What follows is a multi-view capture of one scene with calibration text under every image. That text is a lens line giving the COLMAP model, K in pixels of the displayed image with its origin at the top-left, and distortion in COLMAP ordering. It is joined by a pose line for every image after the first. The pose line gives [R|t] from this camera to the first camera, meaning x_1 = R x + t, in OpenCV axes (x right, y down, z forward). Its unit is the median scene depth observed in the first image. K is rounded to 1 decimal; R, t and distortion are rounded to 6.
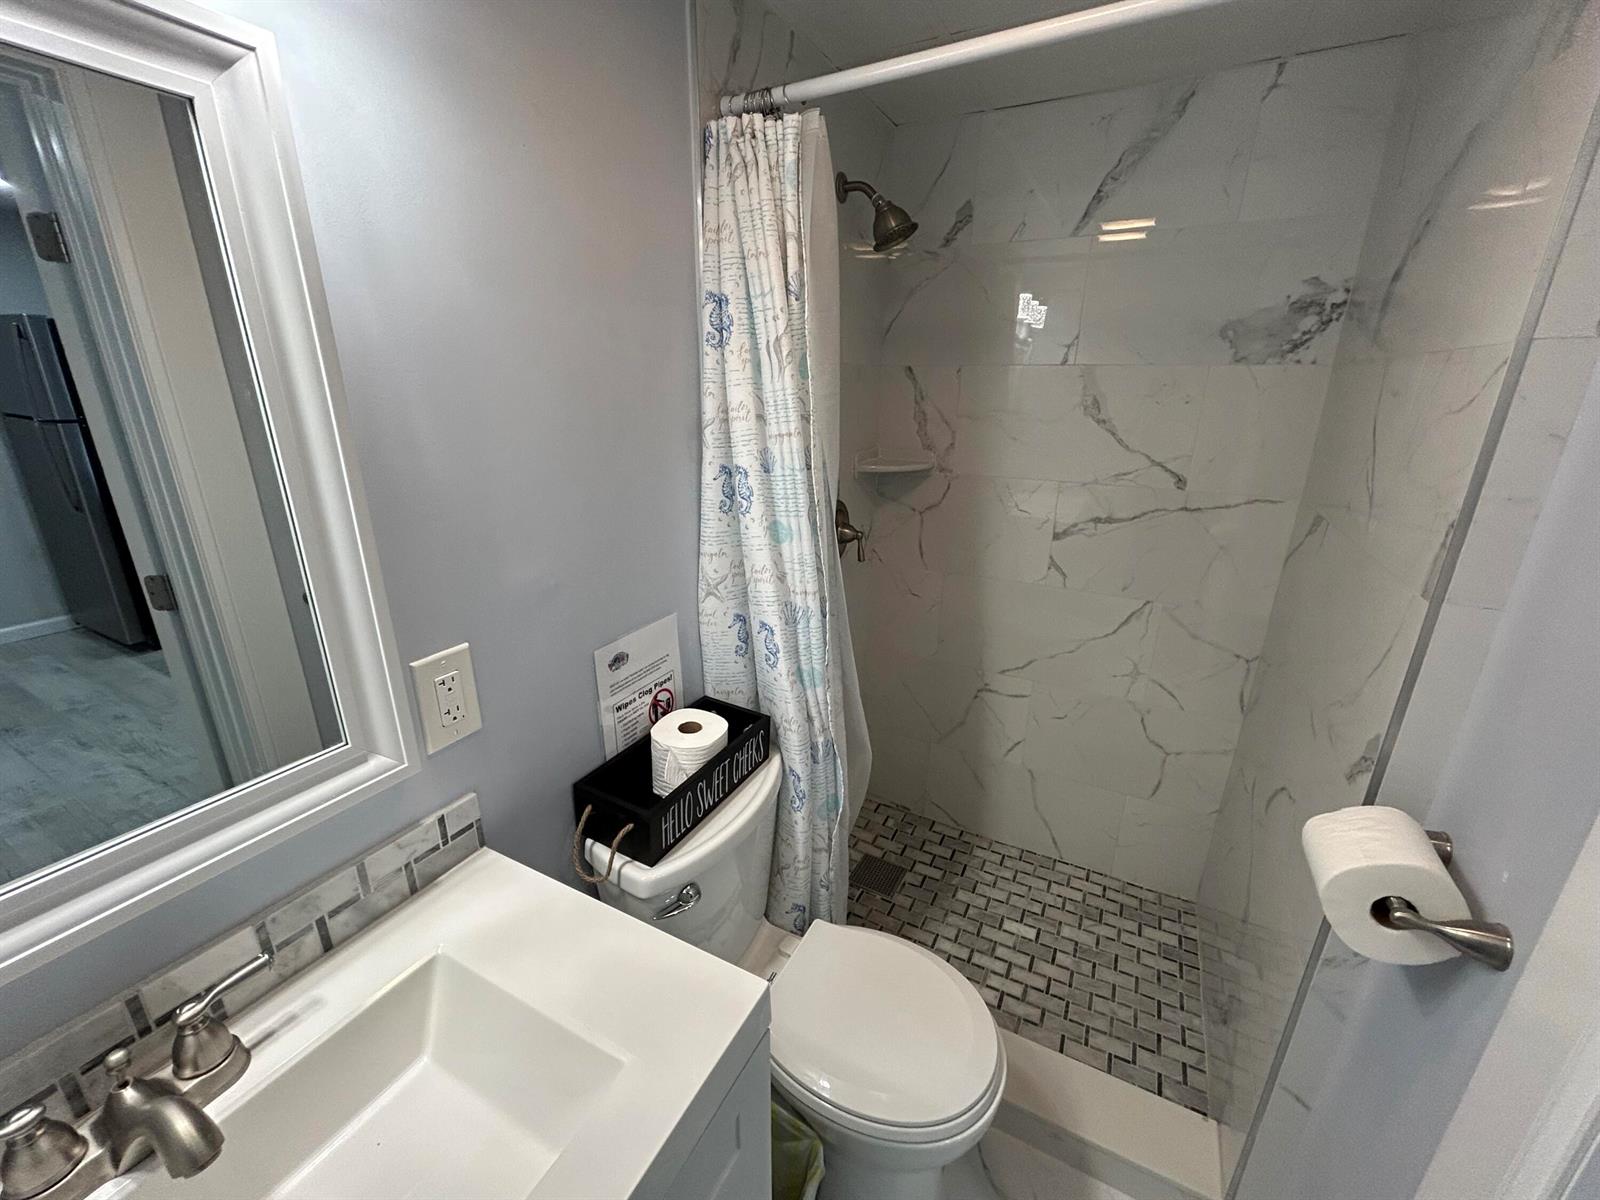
lens RADIAL K [[647.8, 0, 798.4], [0, 647.8, 602.0], [0, 0, 1]] dist [-0.000072, 0.001586]
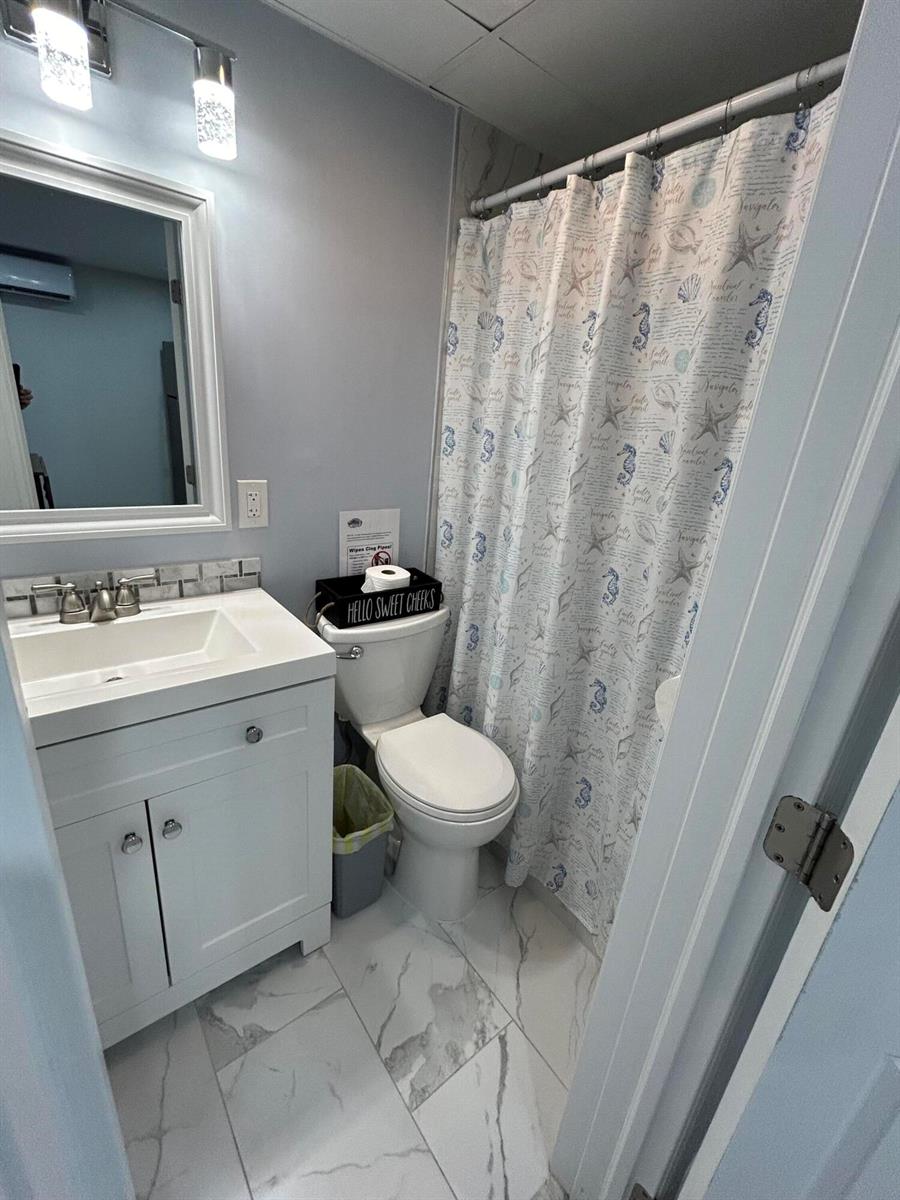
lens RADIAL K [[515.5, 0, 448.4], [0, 515.5, 600.5], [0, 0, 1]] dist [0.004787, 0.000412]
pose [[0.910224, 0.204502, -0.360099, 0.533820], [-0.204124, 0.978147, 0.039530, 0.198115], [0.360313, 0.037524, 0.932076, -0.237082]]
